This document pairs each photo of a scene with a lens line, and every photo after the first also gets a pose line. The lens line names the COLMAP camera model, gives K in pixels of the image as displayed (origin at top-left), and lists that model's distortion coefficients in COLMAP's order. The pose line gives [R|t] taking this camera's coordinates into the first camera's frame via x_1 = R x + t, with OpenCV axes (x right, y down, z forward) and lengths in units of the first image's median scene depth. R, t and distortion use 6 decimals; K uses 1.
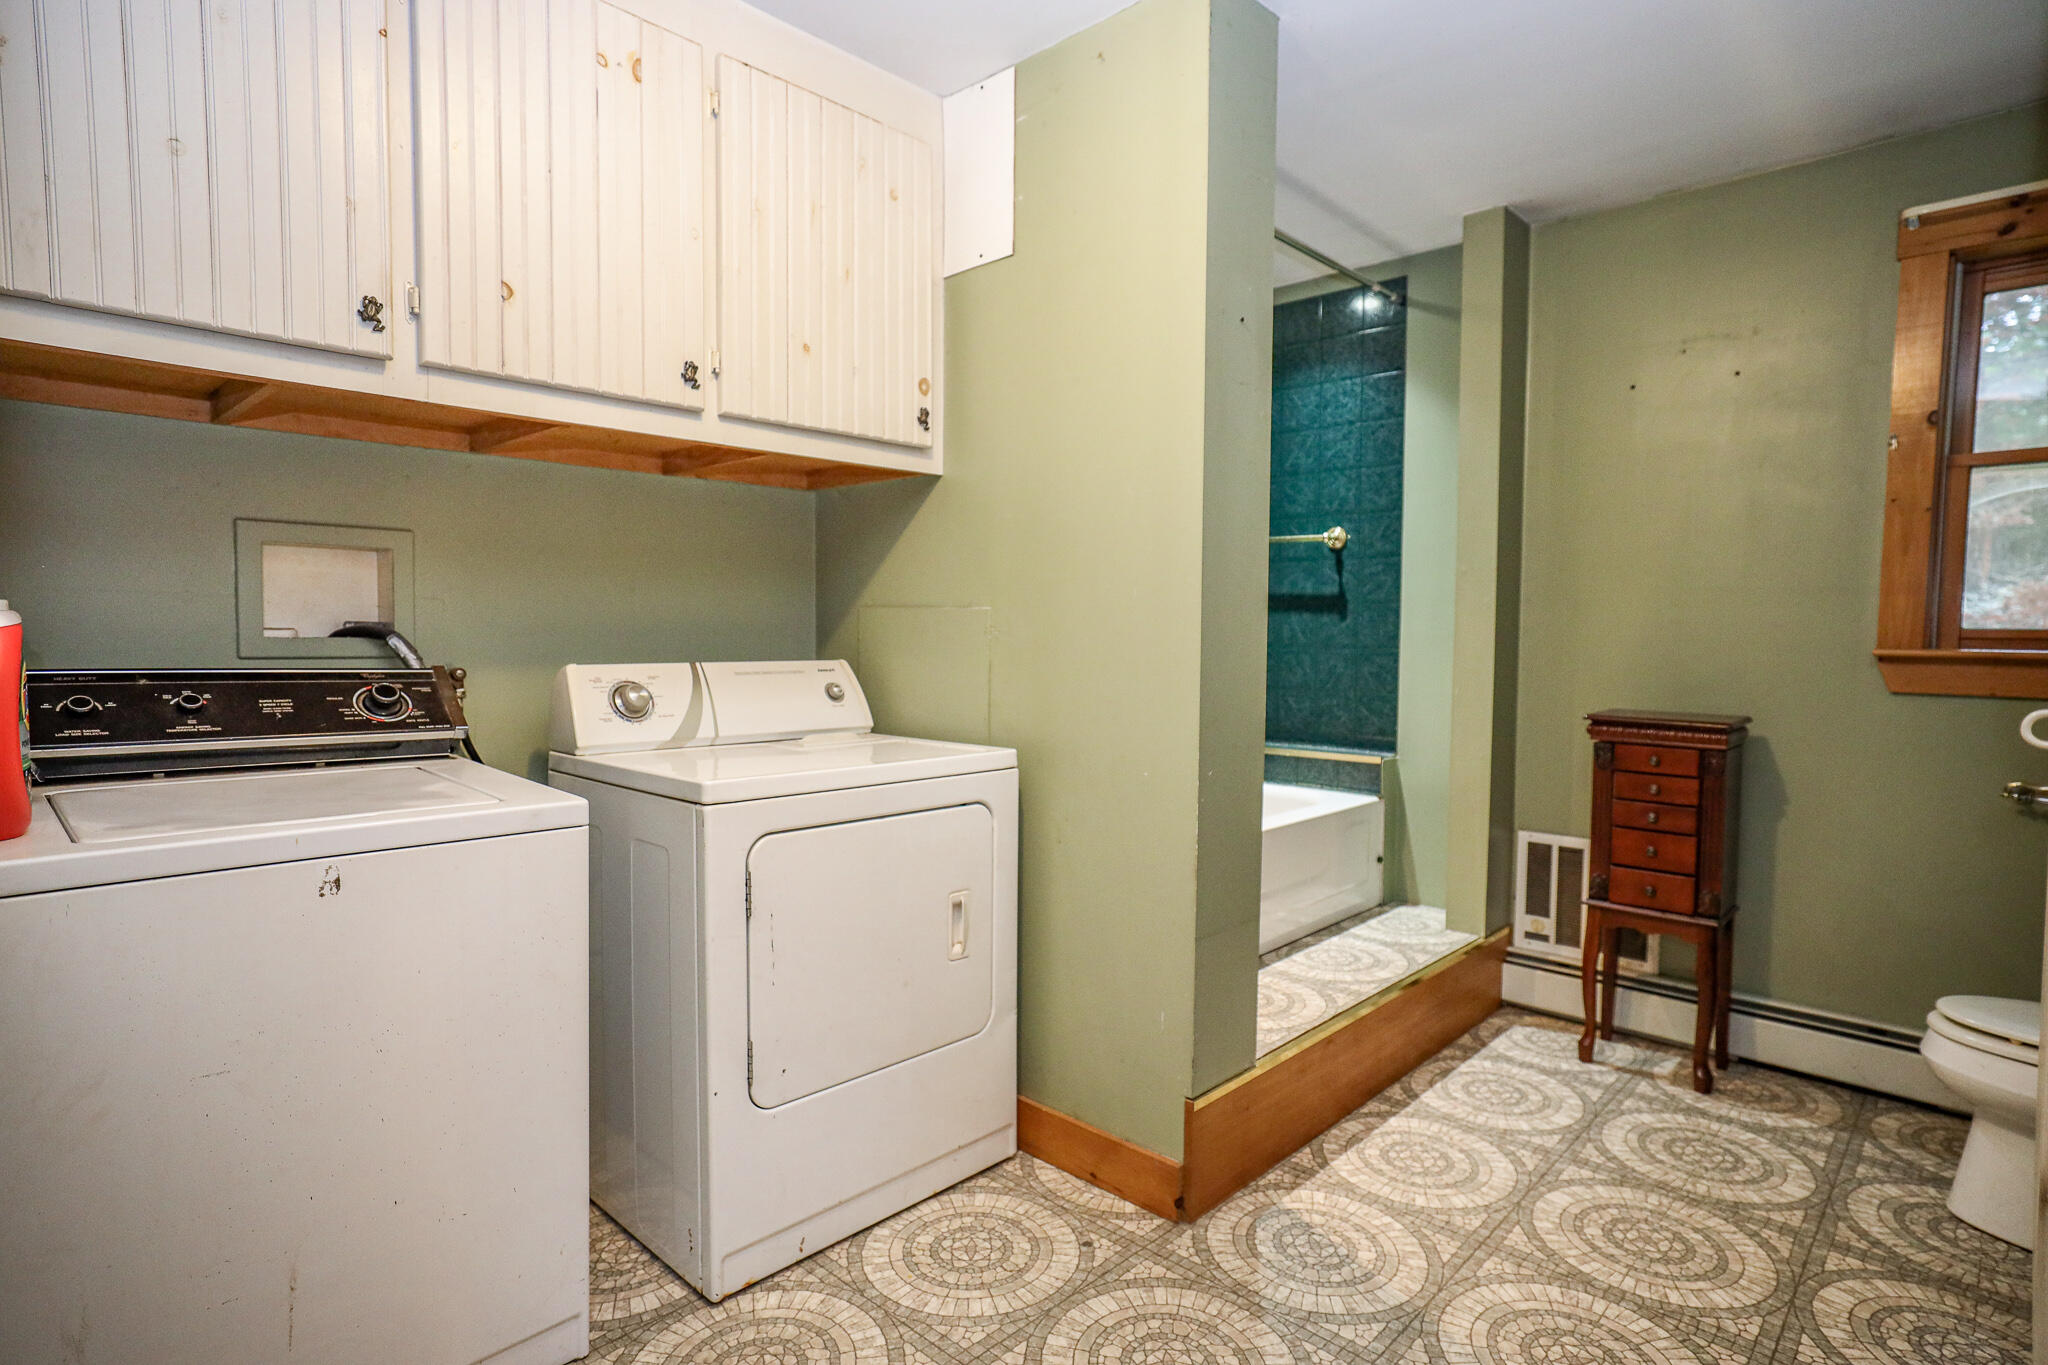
lens RADIAL K [[1067.7, 0, 1021.3], [0, 1067.7, 686.4], [0, 0, 1]] dist [-0.002991, 0.012218]
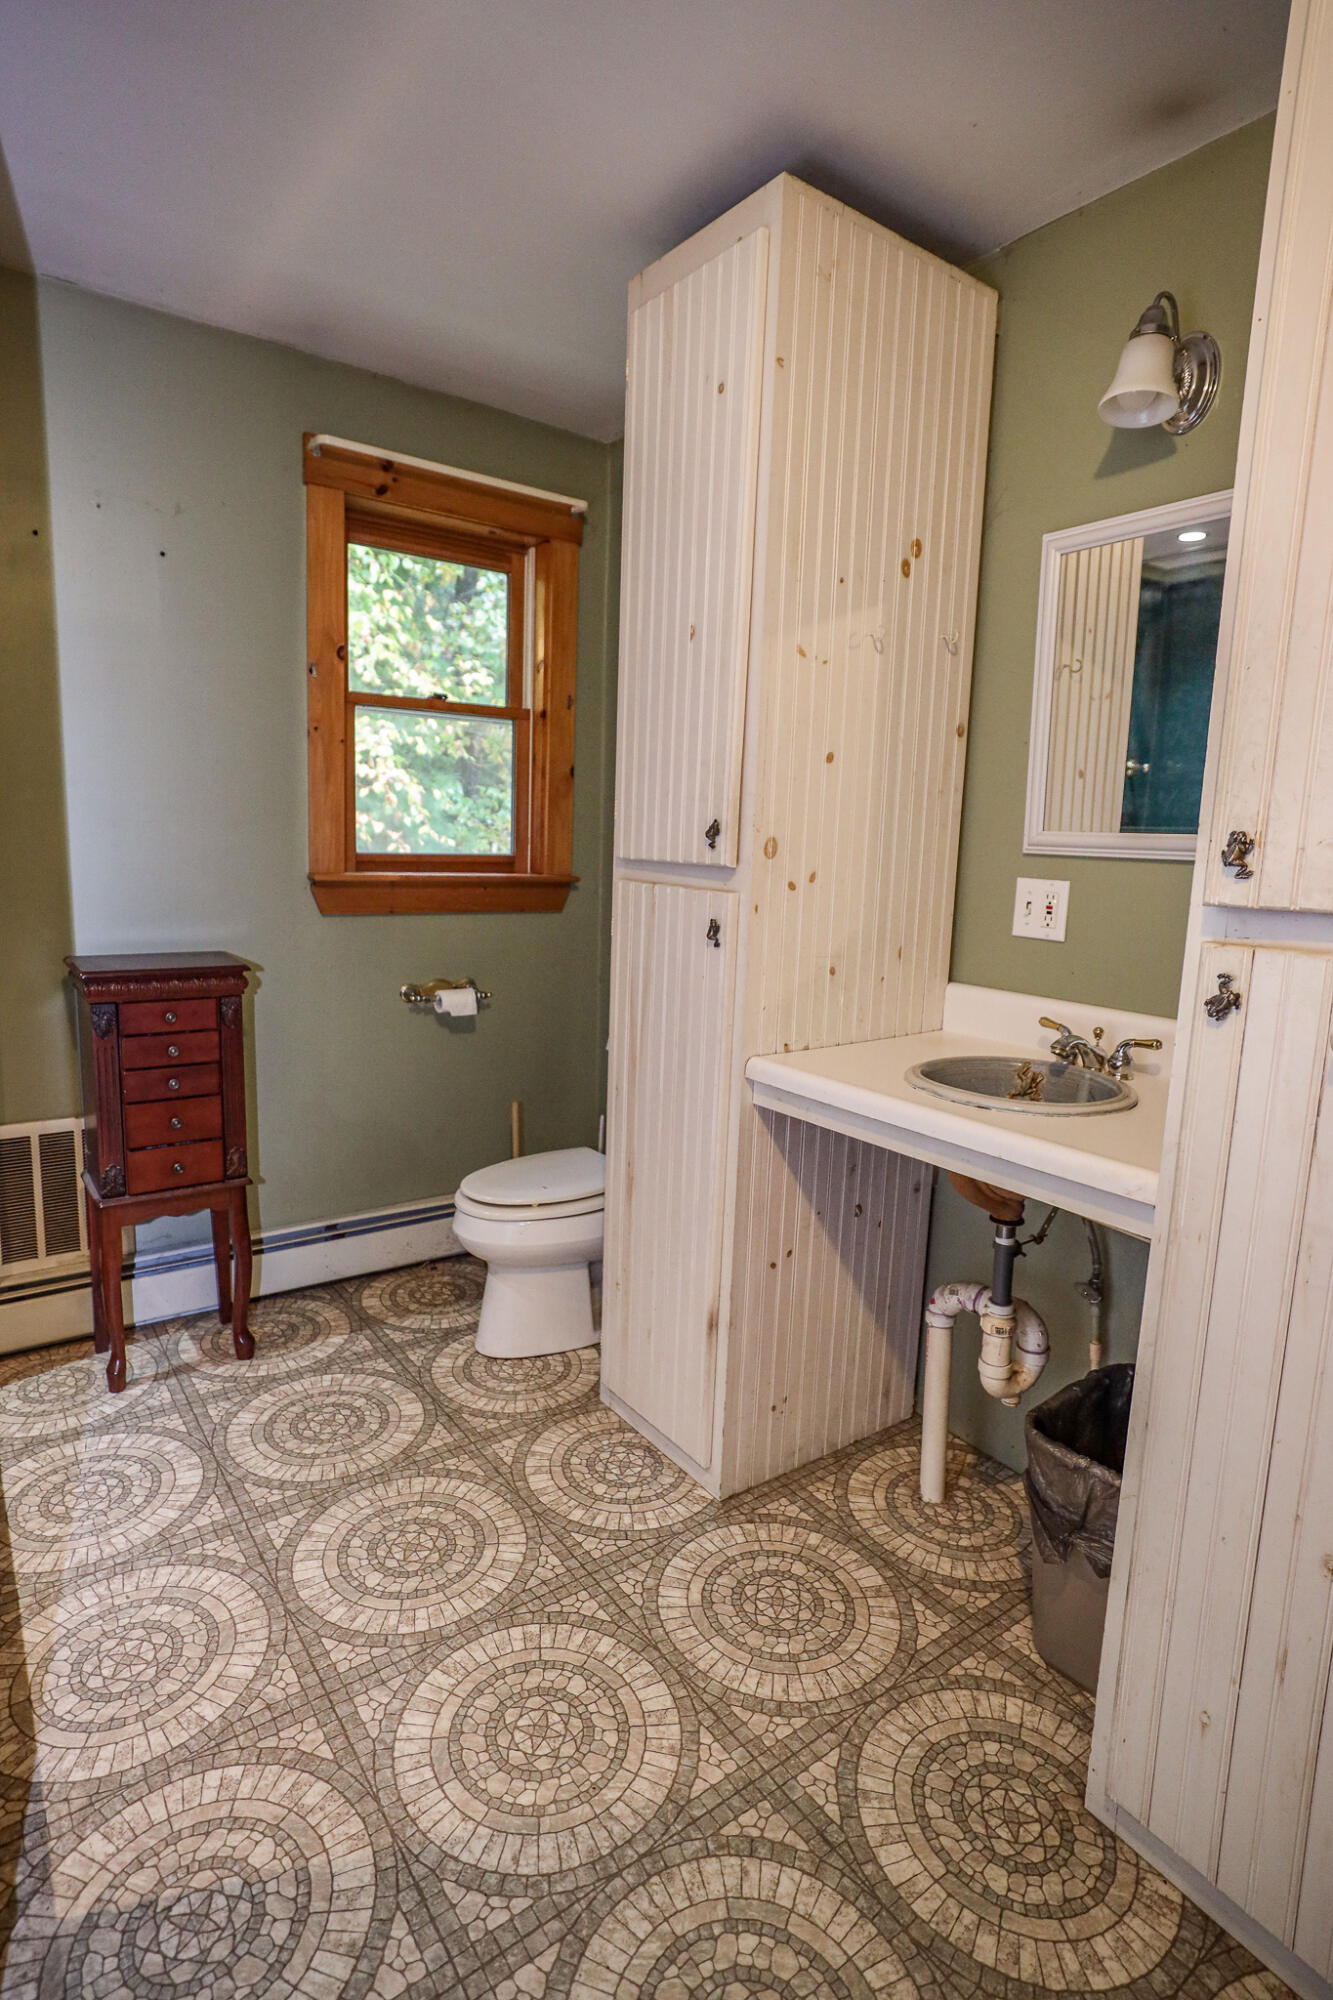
lens RADIAL K [[1042.7, 0, 669.1], [0, 1042.7, 999.0], [0, 0, 1]] dist [-0.002991, 0.012218]
pose [[0.175042, -0.157070, 0.971951, -0.155310], [0.014276, 0.987494, 0.157011, -0.078061], [-0.984457, -0.013608, 0.175095, 0.543081]]
